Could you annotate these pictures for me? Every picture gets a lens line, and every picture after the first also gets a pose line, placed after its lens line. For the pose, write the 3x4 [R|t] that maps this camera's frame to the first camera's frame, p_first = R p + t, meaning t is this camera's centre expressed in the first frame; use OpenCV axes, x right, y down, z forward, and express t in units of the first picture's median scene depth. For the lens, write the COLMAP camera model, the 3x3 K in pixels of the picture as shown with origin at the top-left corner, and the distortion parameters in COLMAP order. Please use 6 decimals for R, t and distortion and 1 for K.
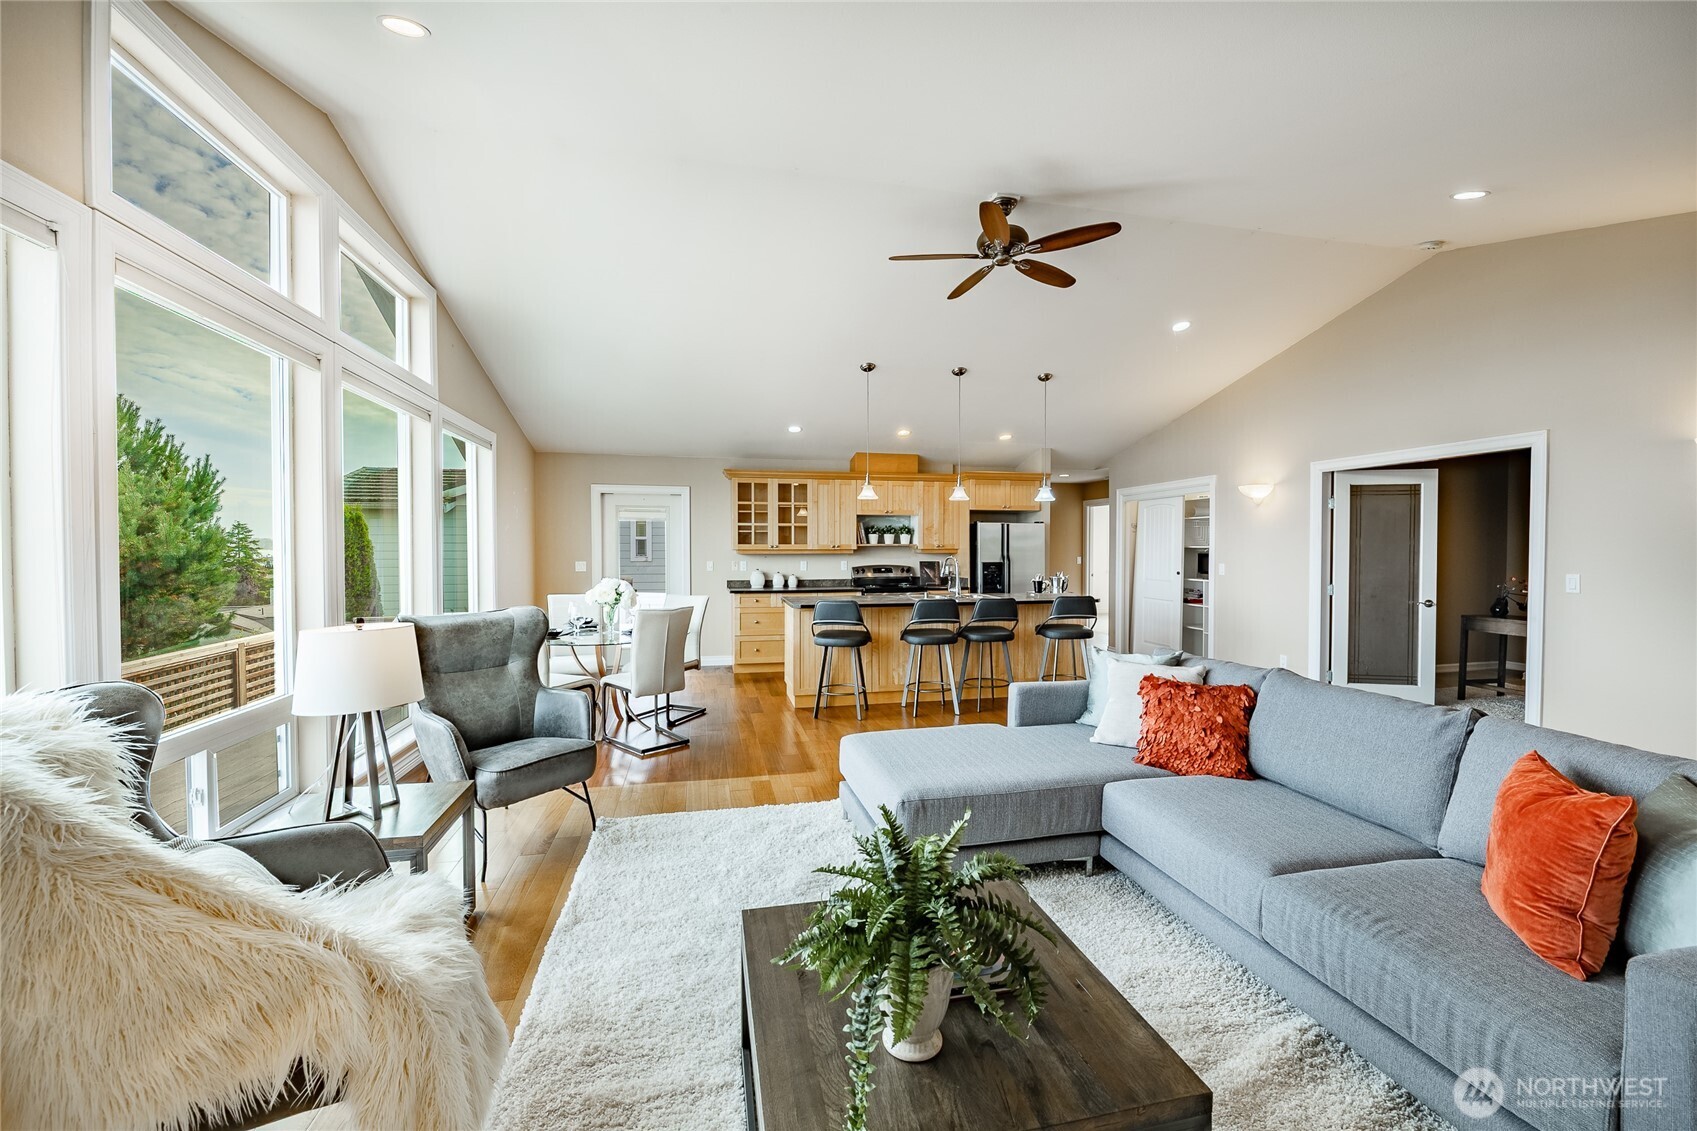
lens RADIAL K [[679.0, 0, 848.5], [0, 679.0, 565.5], [0, 0, 1]] dist [0.000549, -0.000006]
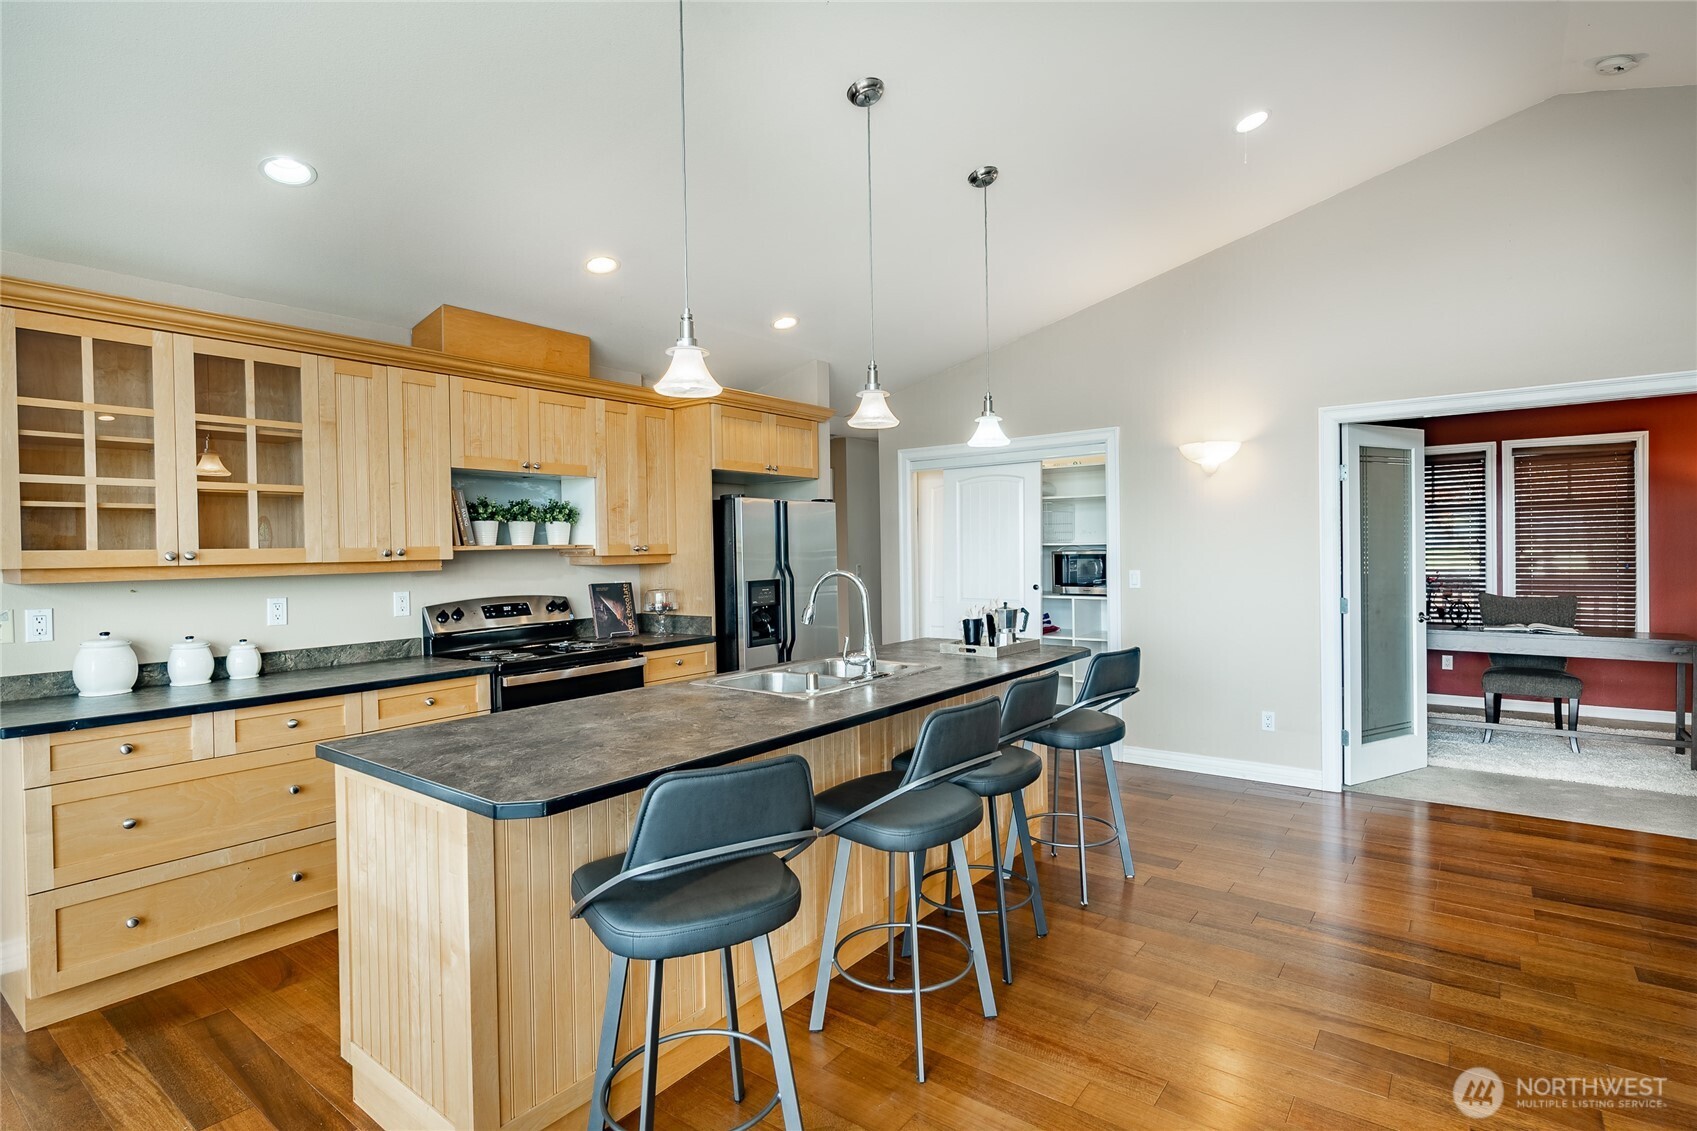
lens RADIAL K [[822.5, 0, 848.5], [0, 822.5, 565.5], [0, 0, 1]] dist [-0.003473, -0.001426]
pose [[0.752079, -0.027667, 0.658492, -0.124196], [0.037359, 0.999302, -0.000682, -0.011997], [-0.658013, 0.025113, 0.752587, 0.509279]]
